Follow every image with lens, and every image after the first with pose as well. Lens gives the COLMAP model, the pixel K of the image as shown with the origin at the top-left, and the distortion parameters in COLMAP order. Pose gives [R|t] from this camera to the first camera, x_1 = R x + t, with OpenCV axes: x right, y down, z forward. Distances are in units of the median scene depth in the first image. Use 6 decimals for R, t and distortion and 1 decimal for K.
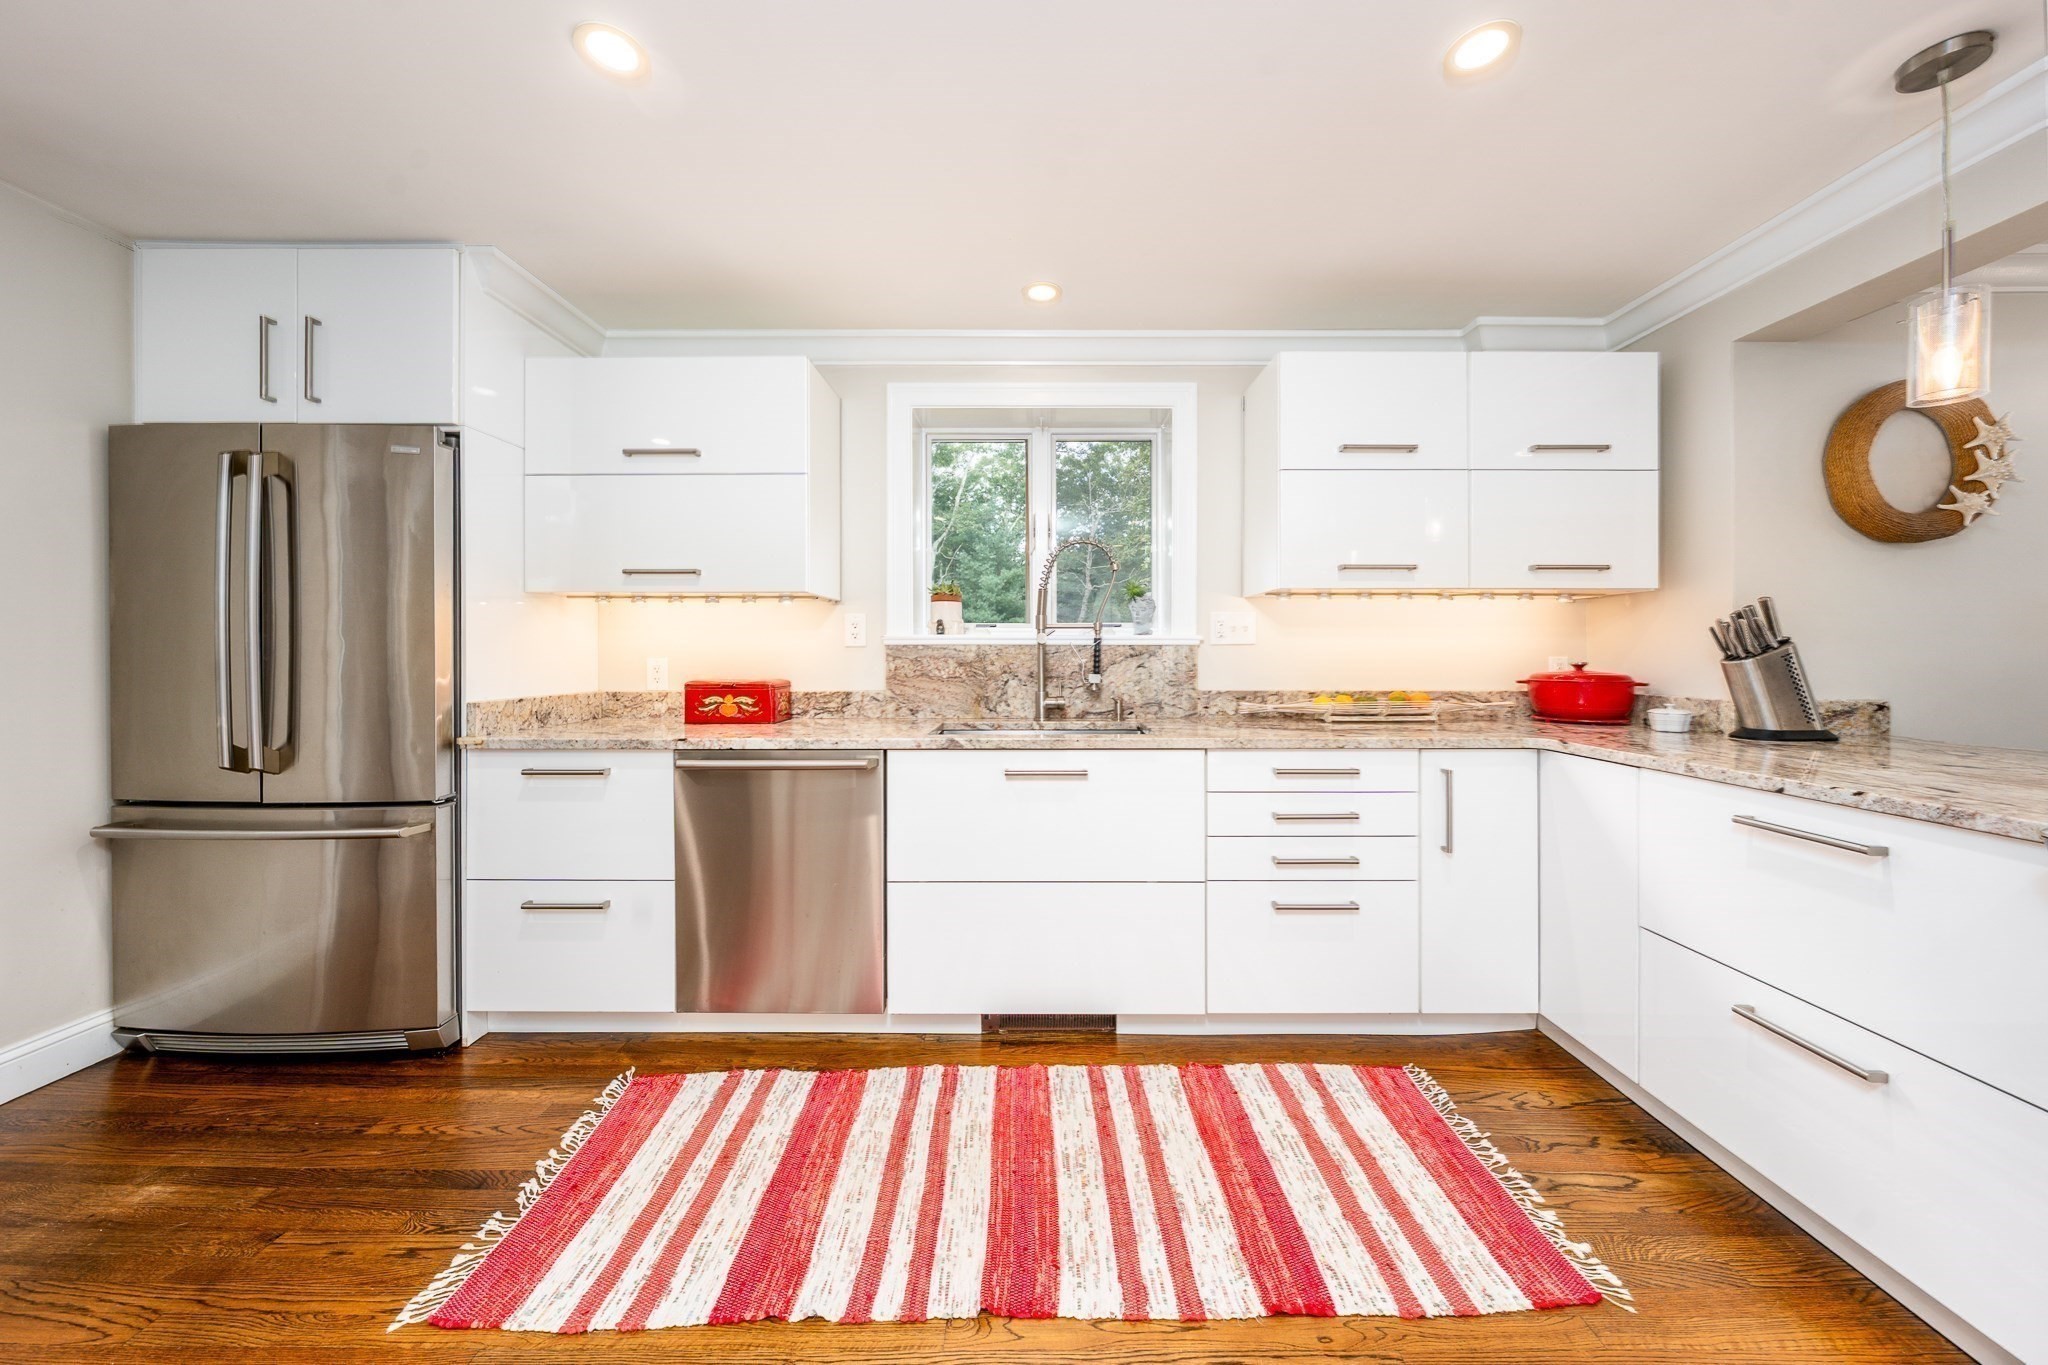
lens RADIAL K [[714.0, 0, 1018.6], [0, 714.0, 652.1], [0, 0, 1]] dist [-0.000228, -0.000026]
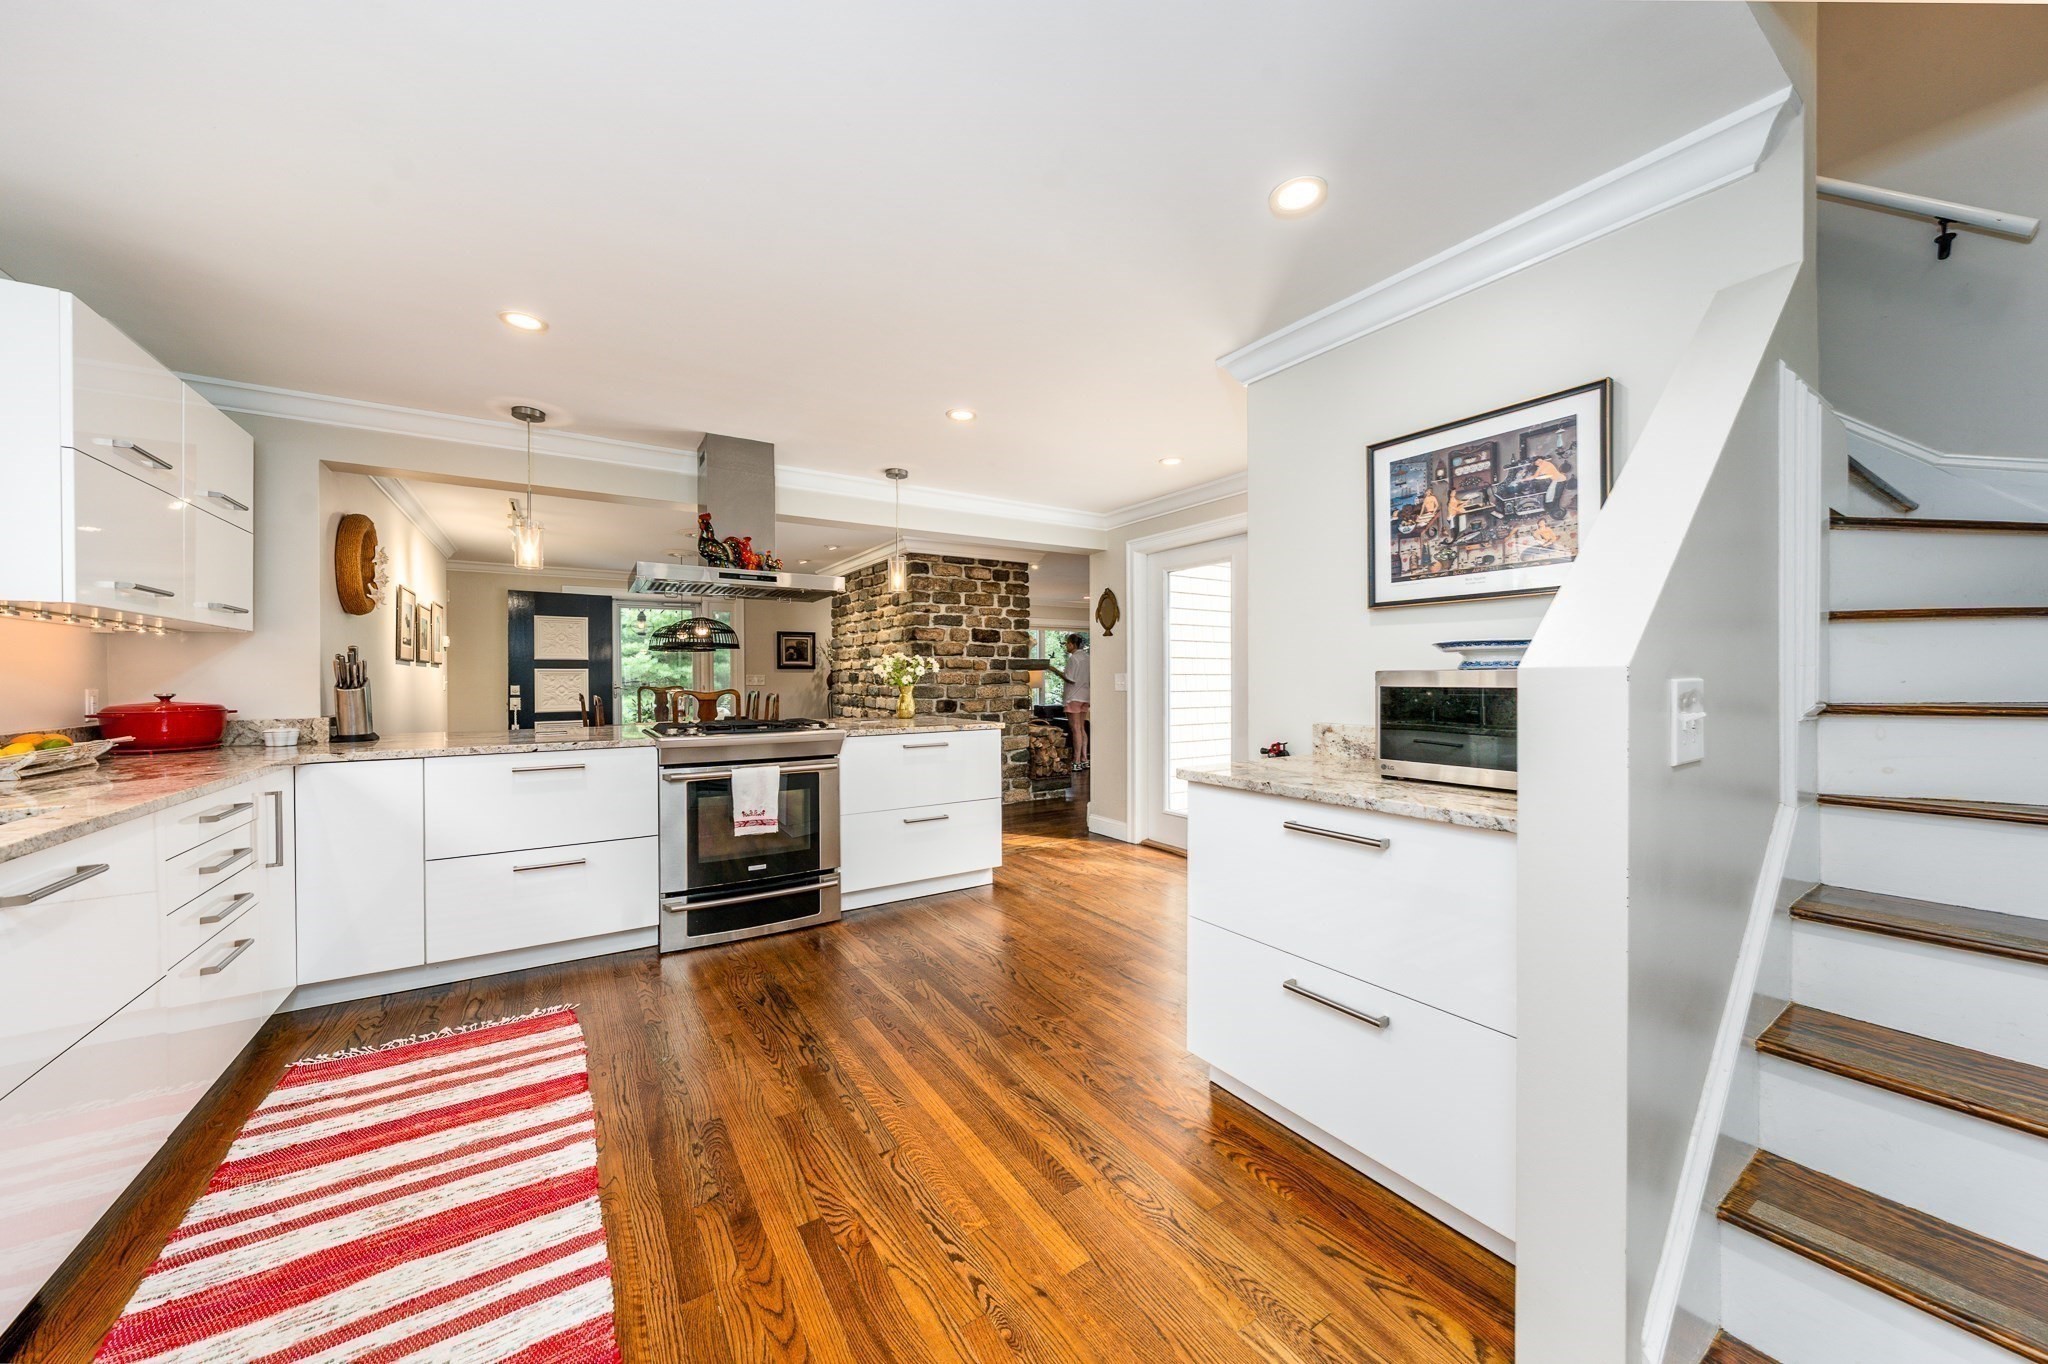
lens RADIAL K [[753.0, 0, 1077.4], [0, 753.0, 683.1], [0, 0, 1]] dist [-0.000243, -0.000063]
pose [[-0.612607, -0.003789, 0.790378, -1.257240], [0.003885, 0.999962, 0.007804, -0.006744], [-0.790378, 0.007851, -0.612569, 0.867963]]
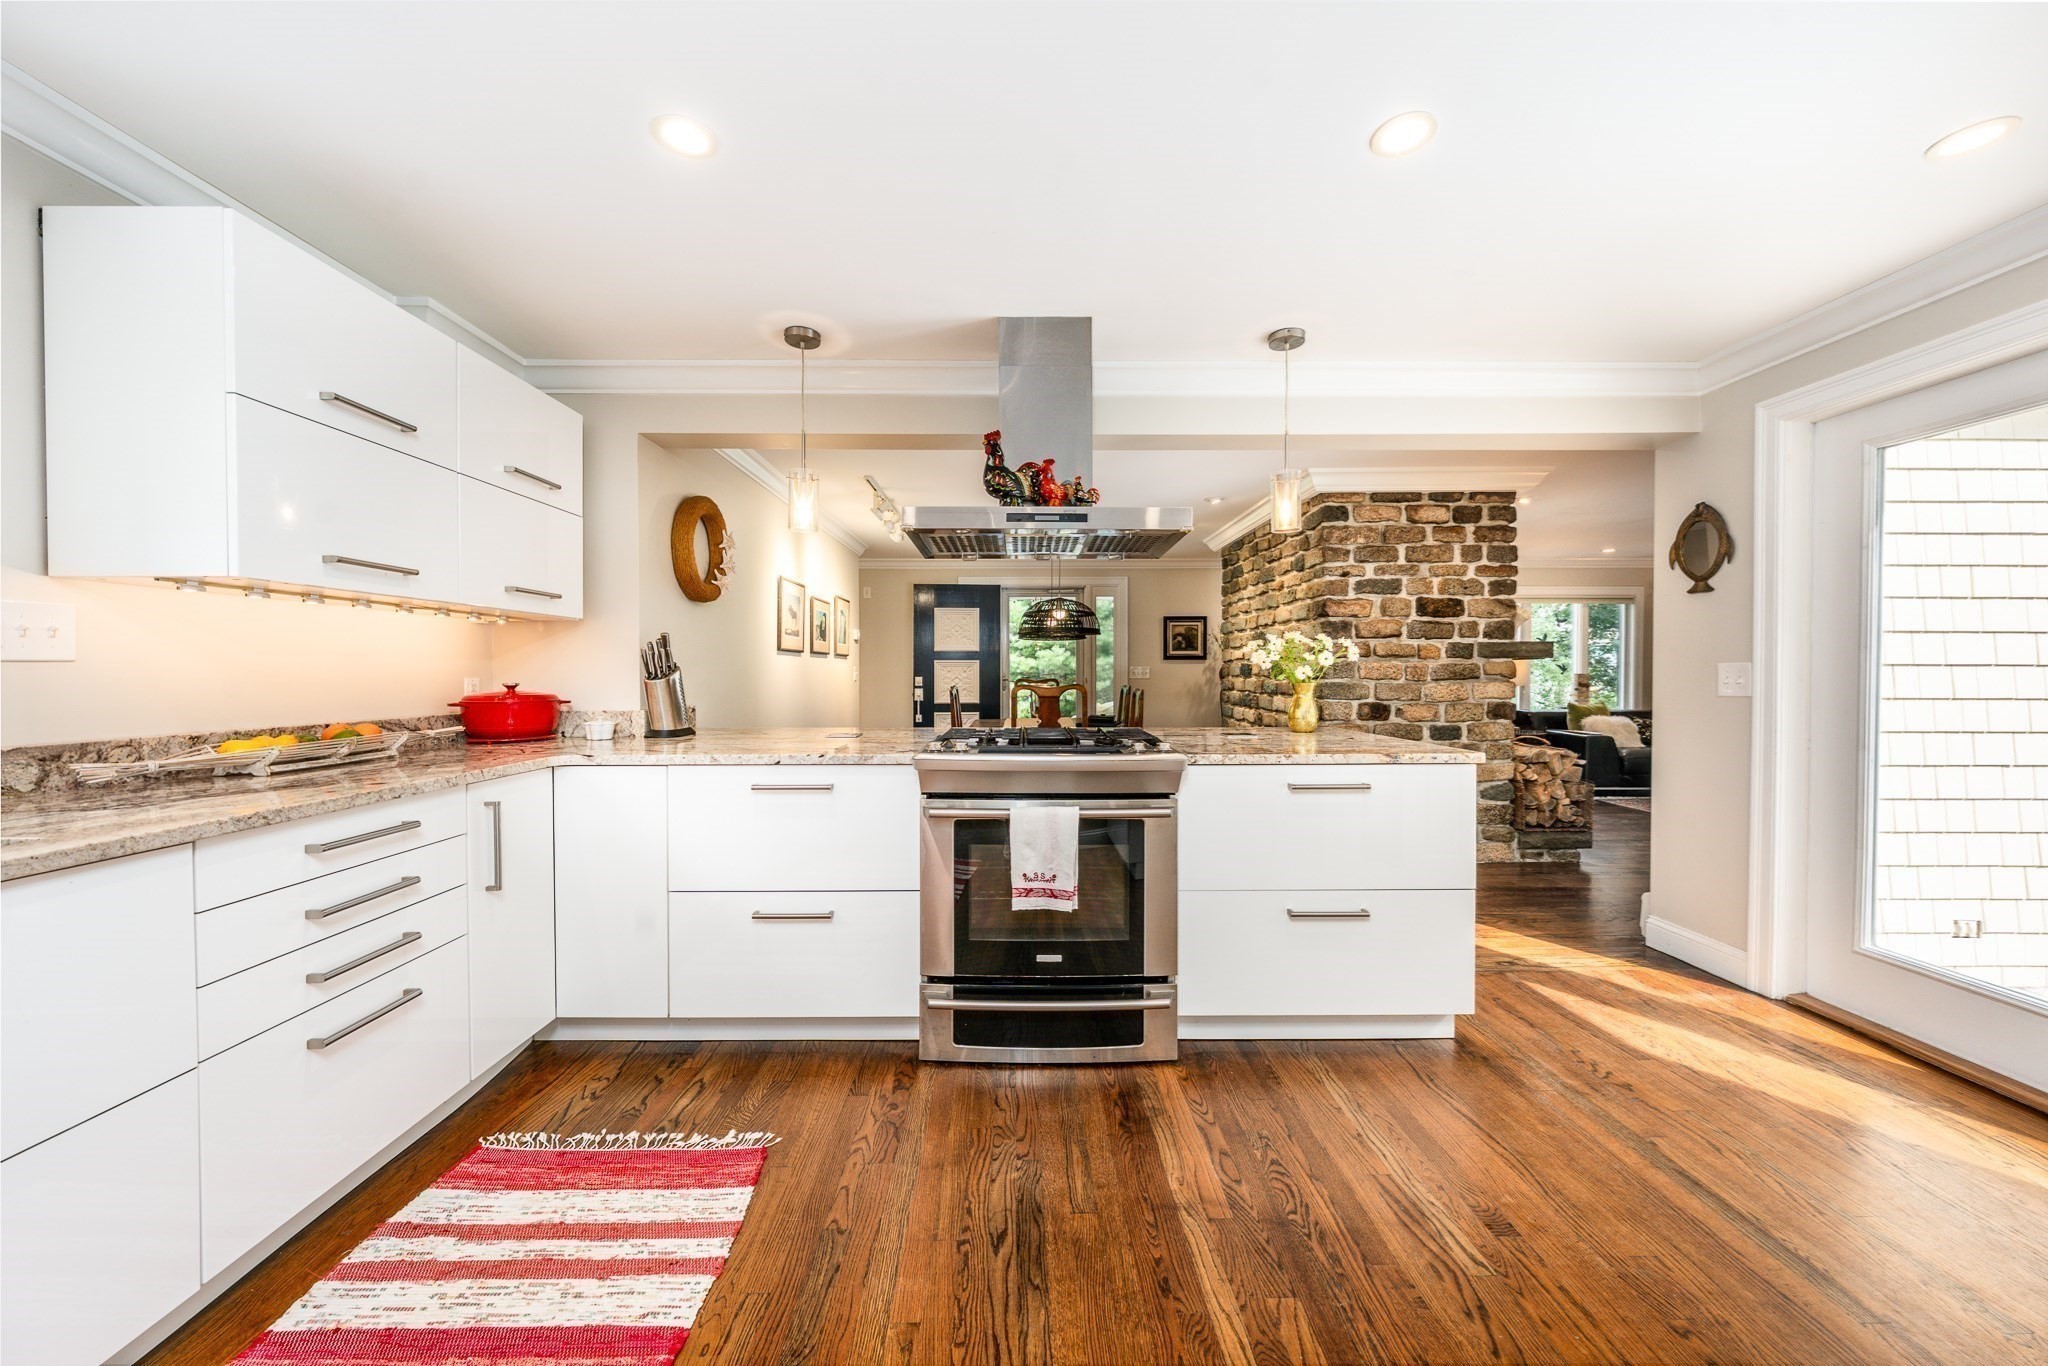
lens RADIAL K [[748.2, 0, 1024.0], [0, 748.2, 683.0], [0, 0, 1]] dist [-0.003786, -0.000078]
pose [[-0.042038, -0.015190, 0.999001, -0.458294], [0.000503, 0.999884, 0.015224, -0.002875], [-0.999116, 0.001143, -0.042025, 0.423368]]
